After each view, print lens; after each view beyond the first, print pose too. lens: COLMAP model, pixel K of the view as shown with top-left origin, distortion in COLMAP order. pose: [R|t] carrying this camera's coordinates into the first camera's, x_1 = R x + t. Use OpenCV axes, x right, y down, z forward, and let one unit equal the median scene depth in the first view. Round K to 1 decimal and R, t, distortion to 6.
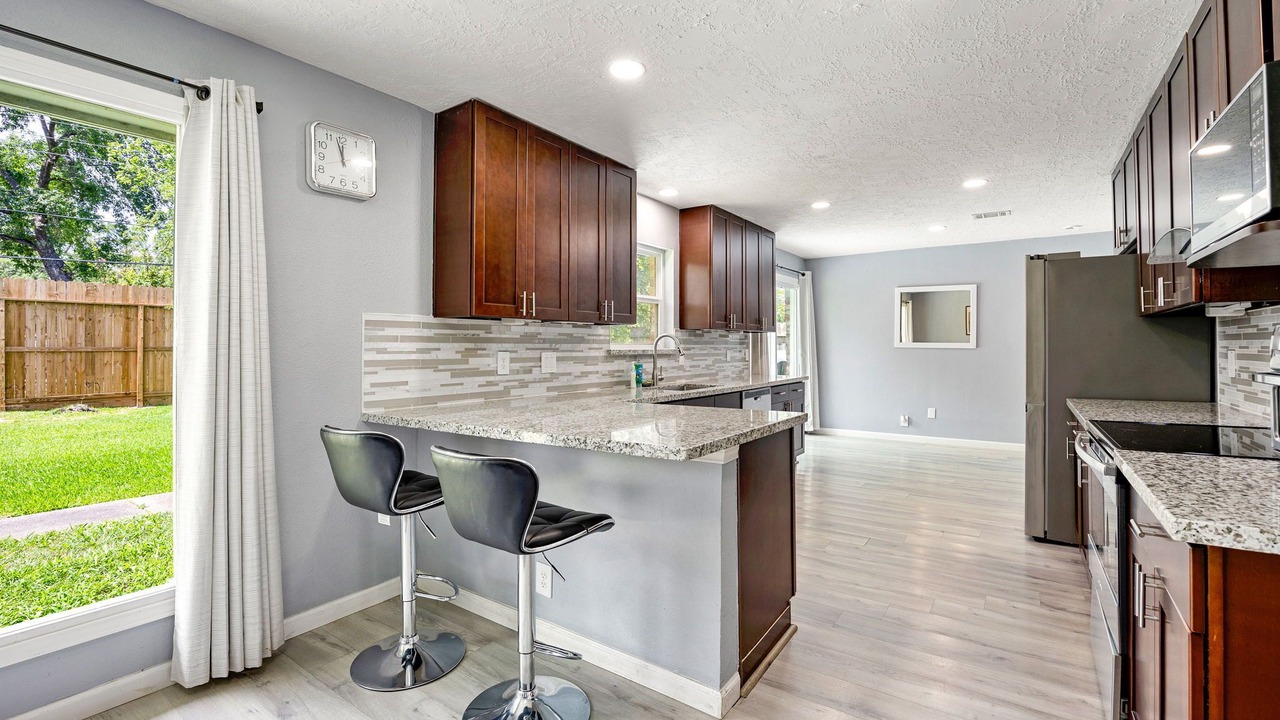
lens RADIAL K [[560.2, 0, 639.3], [0, 560.2, 347.7], [0, 0, 1]] dist [-0.016190, 0.001384]
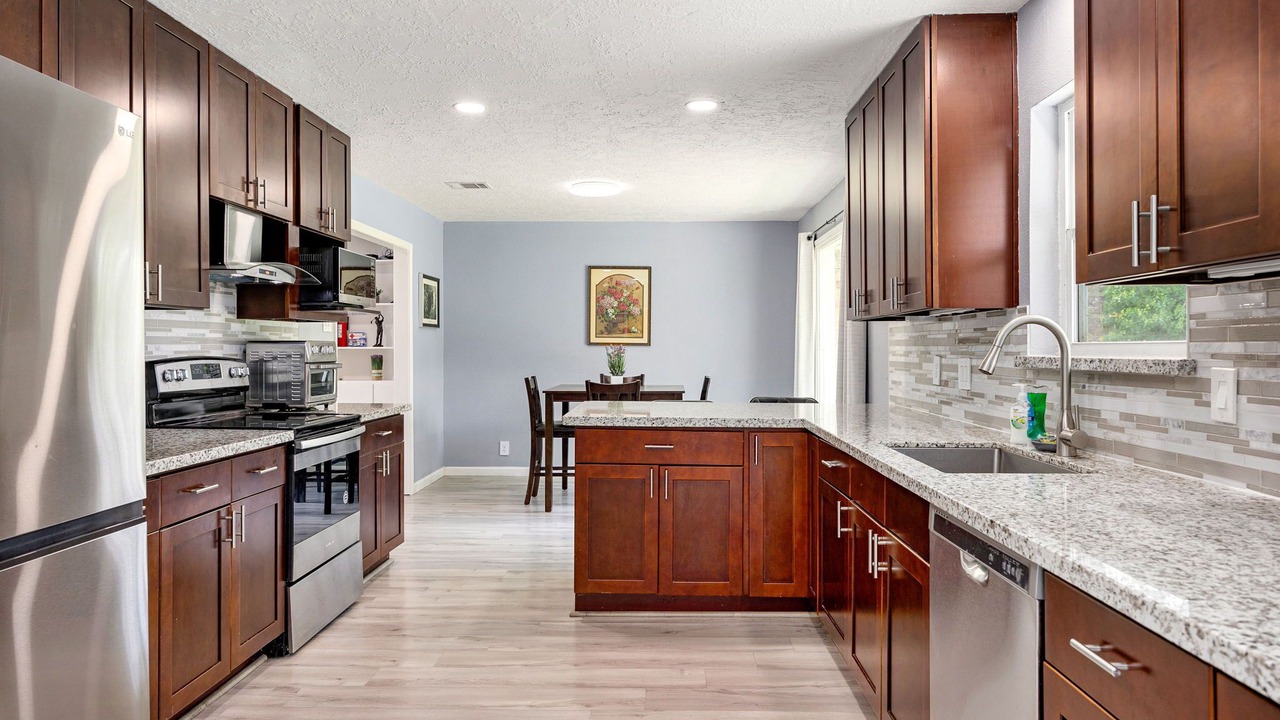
lens RADIAL K [[911.7, 0, 640.7], [0, 911.7, 354.2], [0, 0, 1]] dist [-0.004062, -0.001388]
pose [[-0.839522, 0.003491, -0.543315, 0.894662], [-0.000649, 0.999972, 0.007428, -0.005508], [0.543325, 0.006589, -0.839496, 2.038362]]
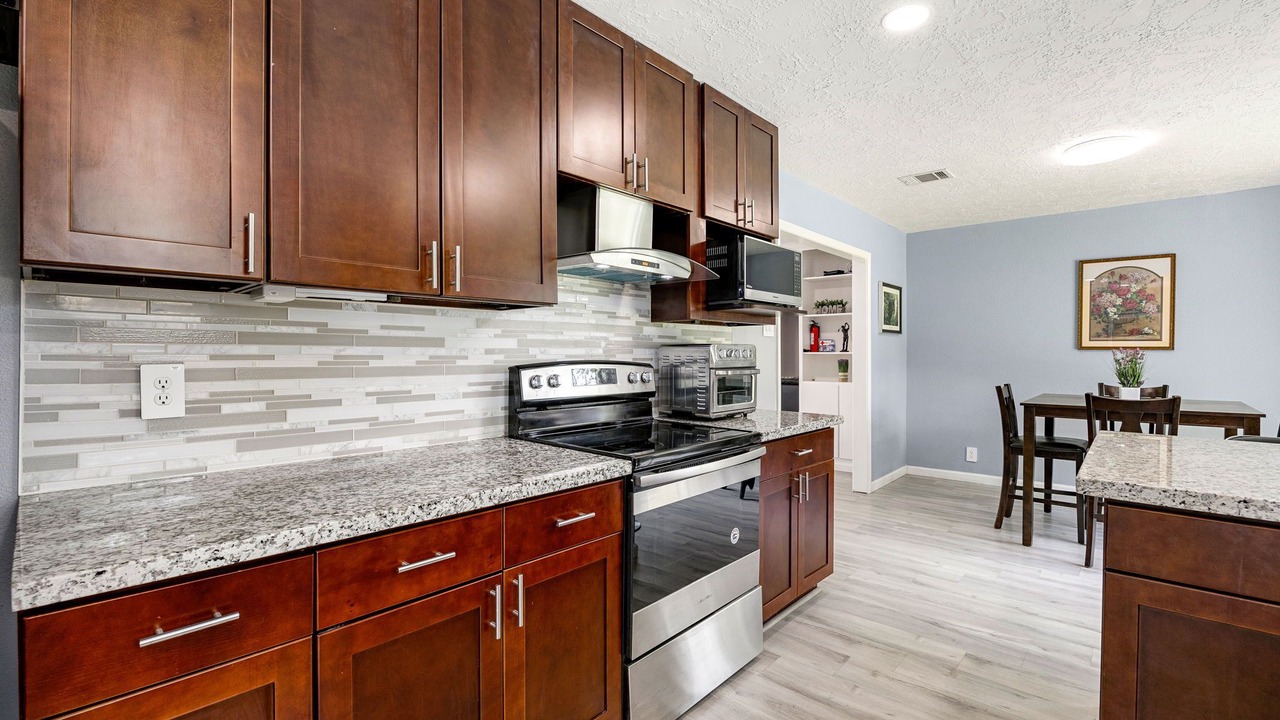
lens RADIAL K [[560.2, 0, 637.9], [0, 560.2, 355.9], [0, 0, 1]] dist [-0.016190, 0.001384]
pose [[-0.992166, -0.000485, 0.124926, 0.602669], [-0.000032, 0.999993, 0.003626, -0.001796], [-0.124927, 0.003594, -0.992159, 1.434284]]
